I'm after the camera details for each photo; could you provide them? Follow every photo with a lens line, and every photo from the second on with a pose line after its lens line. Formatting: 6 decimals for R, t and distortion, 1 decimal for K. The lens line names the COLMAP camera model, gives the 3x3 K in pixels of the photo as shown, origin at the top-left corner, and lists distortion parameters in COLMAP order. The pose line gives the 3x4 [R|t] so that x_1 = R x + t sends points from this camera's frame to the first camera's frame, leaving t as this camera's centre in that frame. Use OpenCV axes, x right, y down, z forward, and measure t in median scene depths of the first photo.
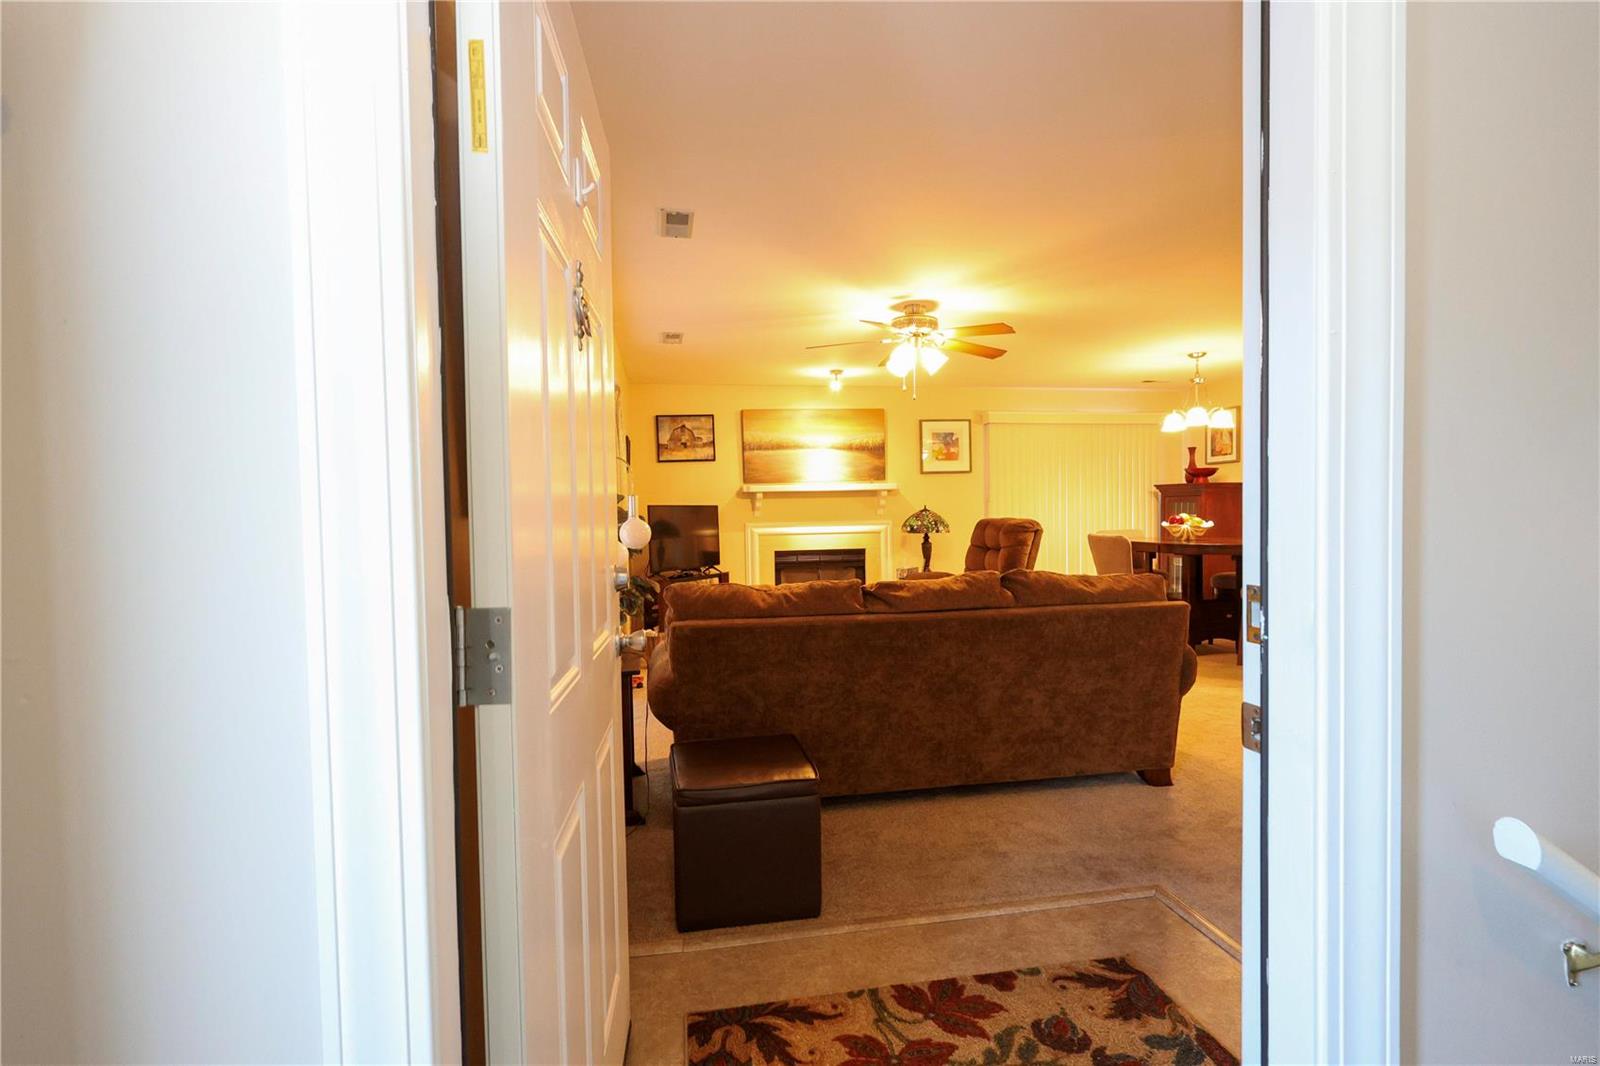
lens RADIAL K [[734.2, 0, 800.6], [0, 734.2, 529.4], [0, 0, 1]] dist [0.000343, 0.004338]
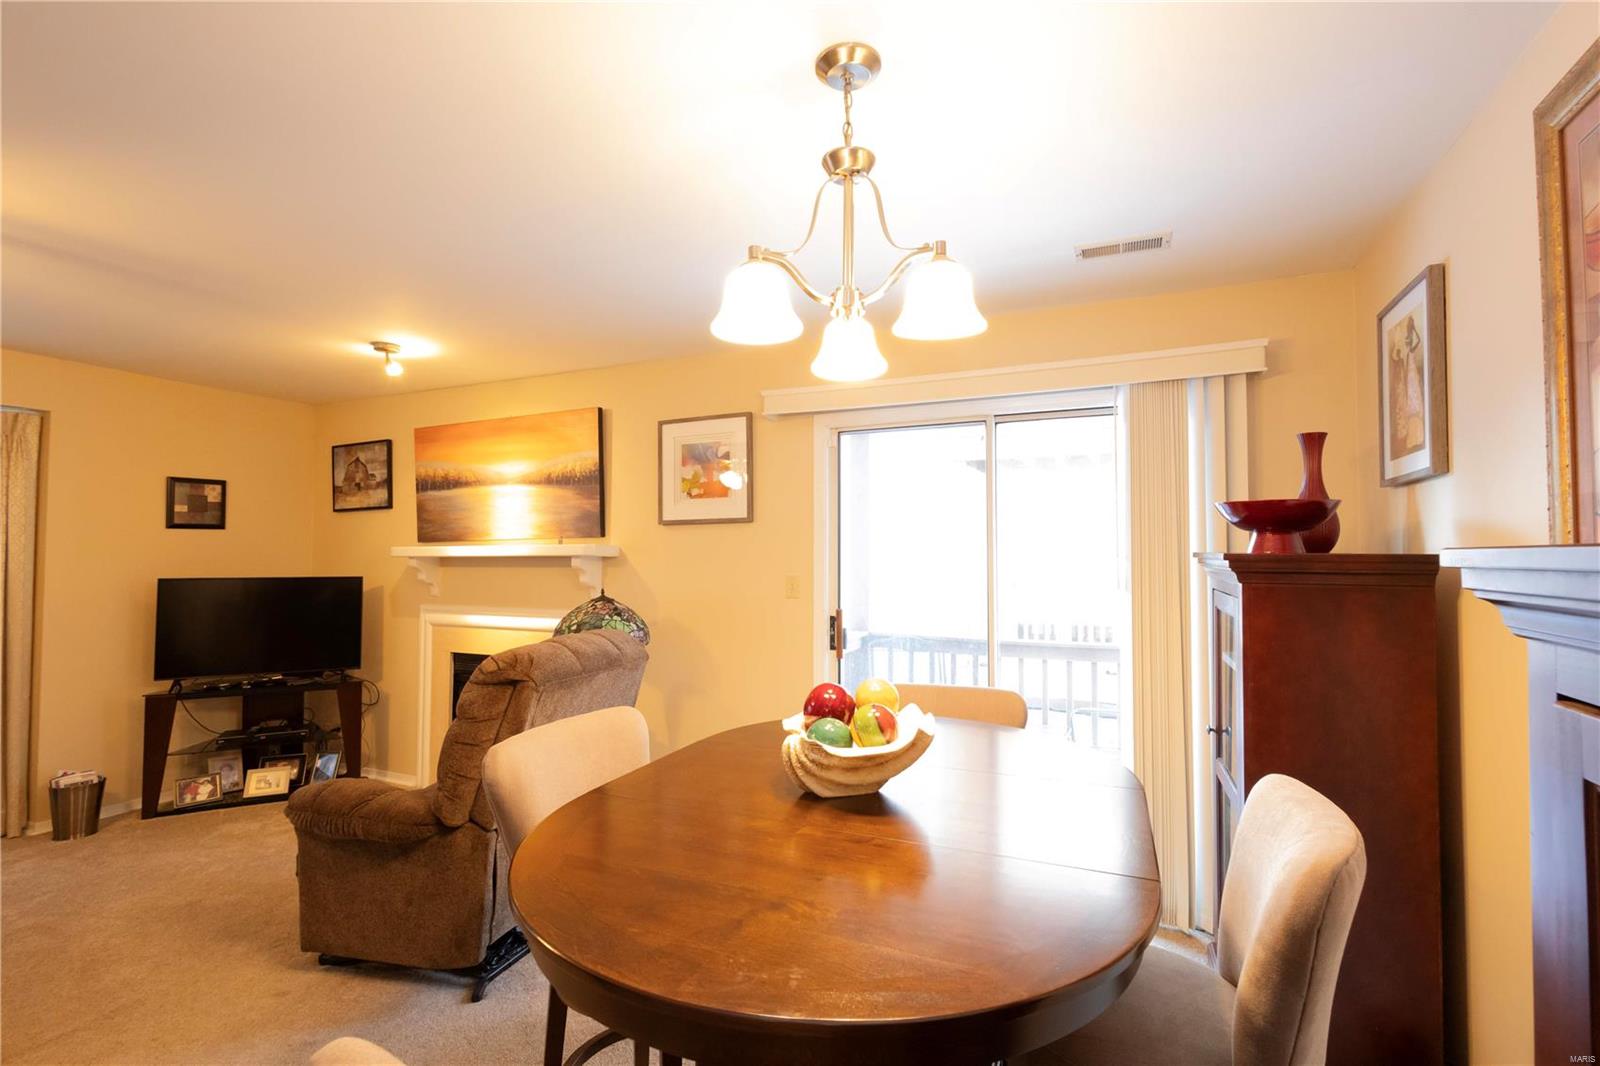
lens RADIAL K [[734.2, 0, 795.3], [0, 734.2, 534.6], [0, 0, 1]] dist [0.000343, 0.004338]
pose [[0.828663, -0.000604, -0.559747, 0.554680], [-0.030921, 0.998423, -0.046853, -0.049649], [0.558893, 0.056133, 0.827338, 0.651321]]
